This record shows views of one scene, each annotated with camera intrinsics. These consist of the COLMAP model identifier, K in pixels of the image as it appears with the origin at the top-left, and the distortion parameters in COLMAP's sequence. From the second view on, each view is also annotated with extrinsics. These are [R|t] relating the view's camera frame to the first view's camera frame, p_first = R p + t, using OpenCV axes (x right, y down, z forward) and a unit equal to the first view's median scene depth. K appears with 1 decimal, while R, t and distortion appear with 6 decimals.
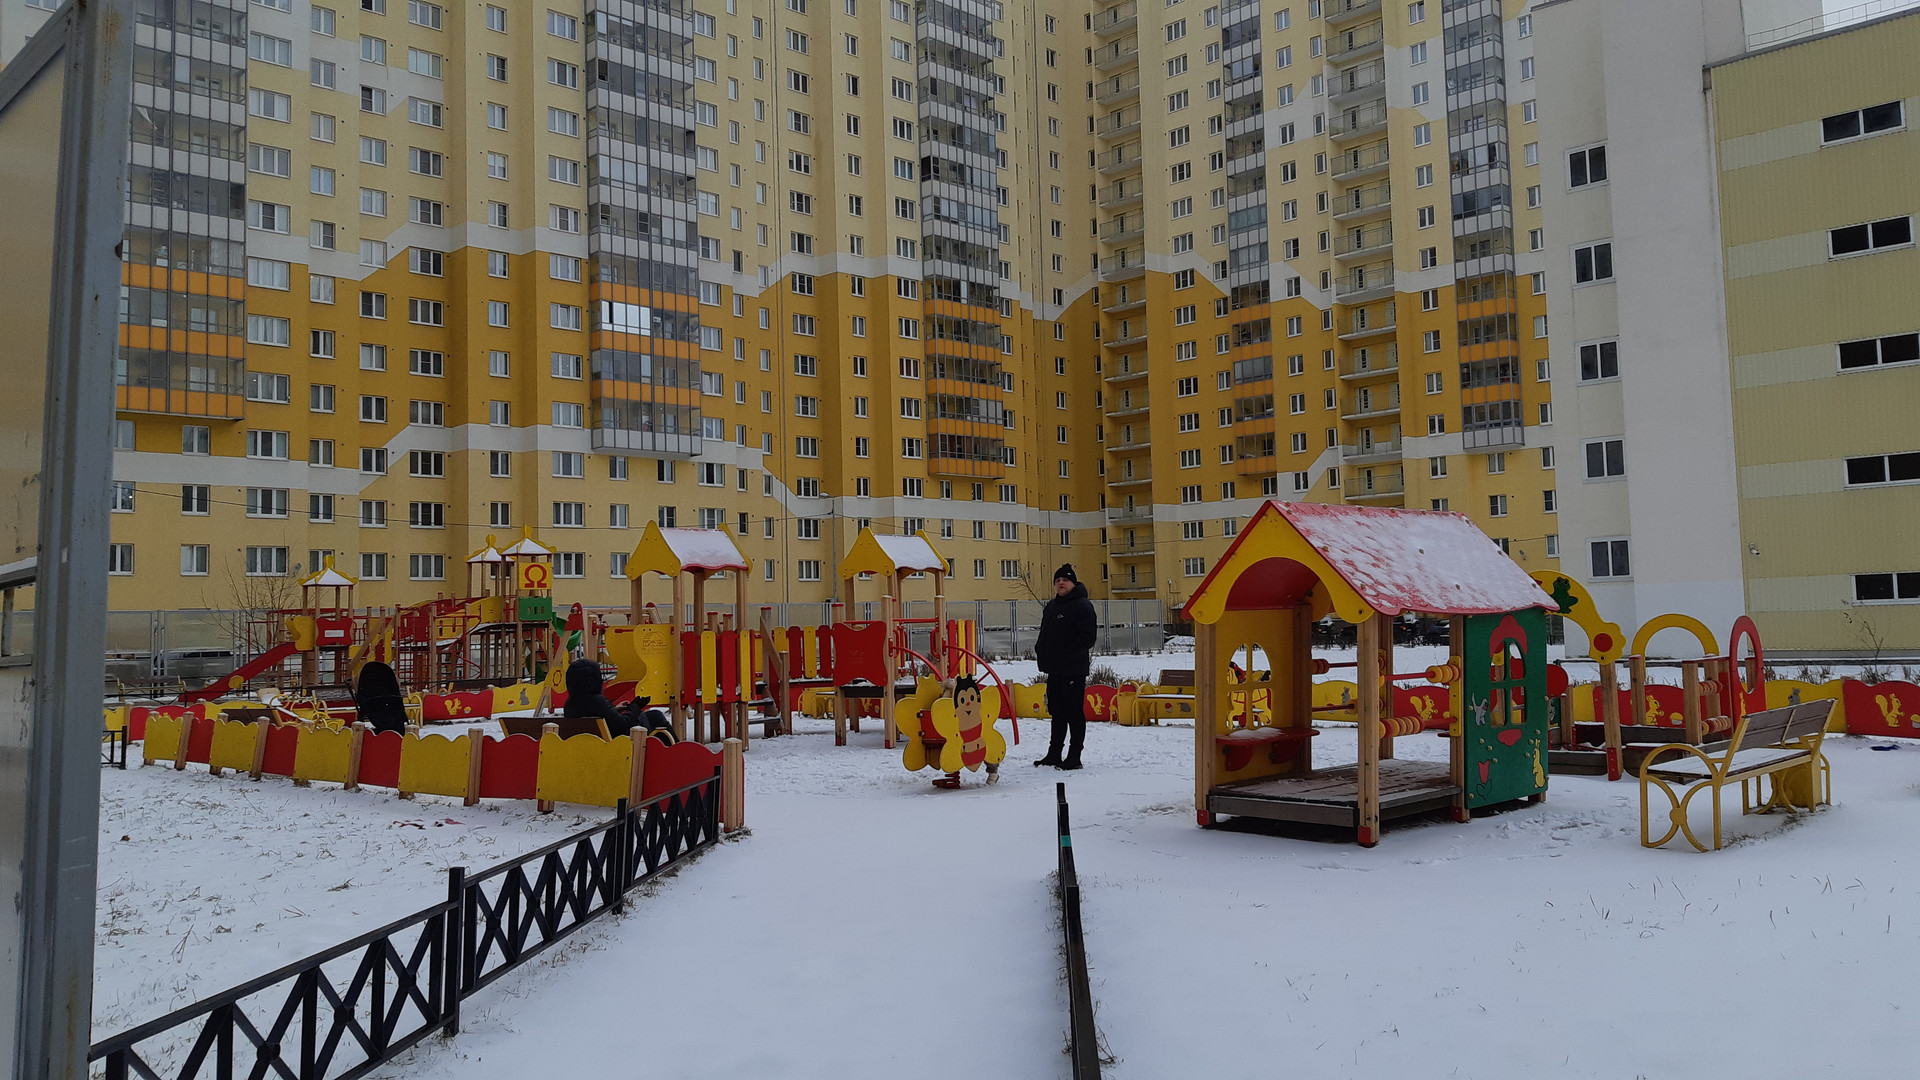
lens RADIAL K [[1509.6, 0, 957.0], [0, 1509.6, 542.2], [0, 0, 1]] dist [0.081139, -0.084796]
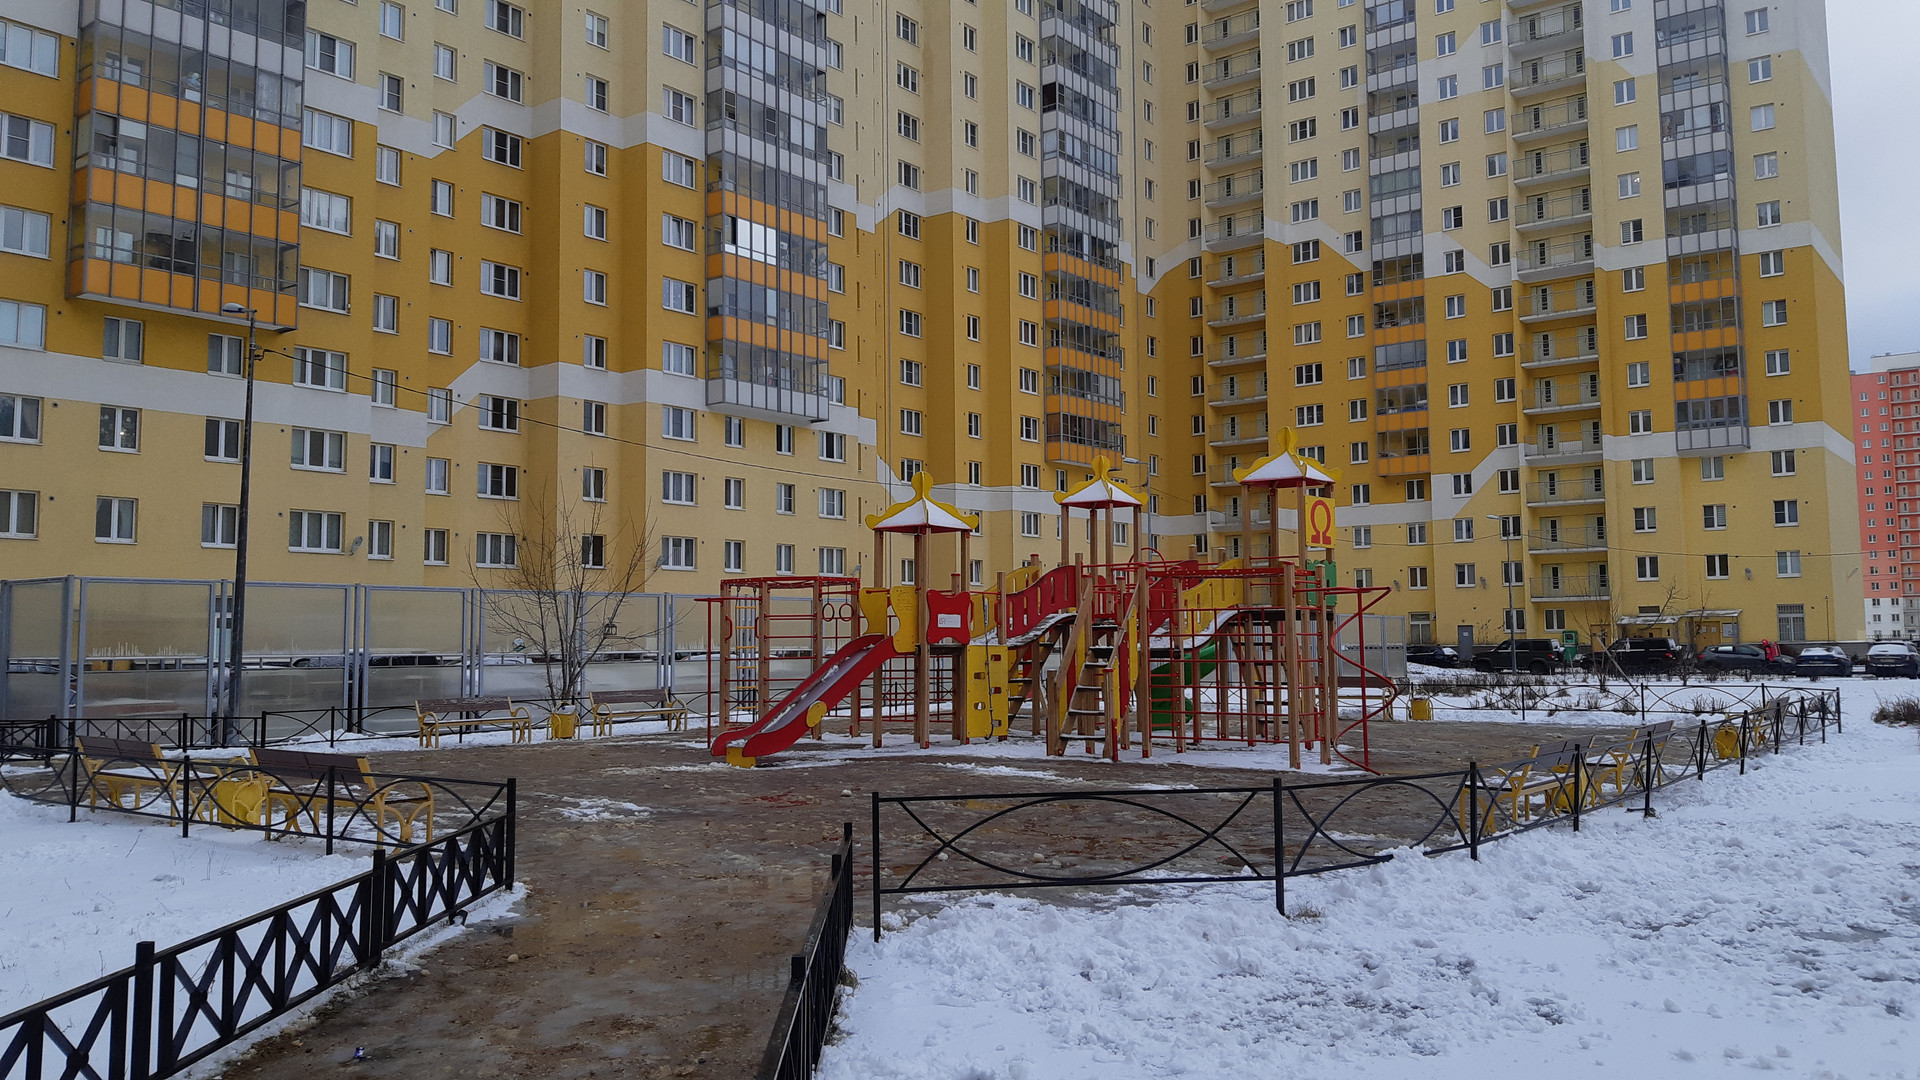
lens RADIAL K [[1509.6, 0, 964.2], [0, 1509.6, 532.6], [0, 0, 1]] dist [0.081139, -0.084796]
pose [[0.990073, 0.027958, 0.137742, -0.188577], [-0.024888, 0.999403, -0.023960, 0.016522], [-0.138329, 0.020294, 0.990178, 0.192213]]
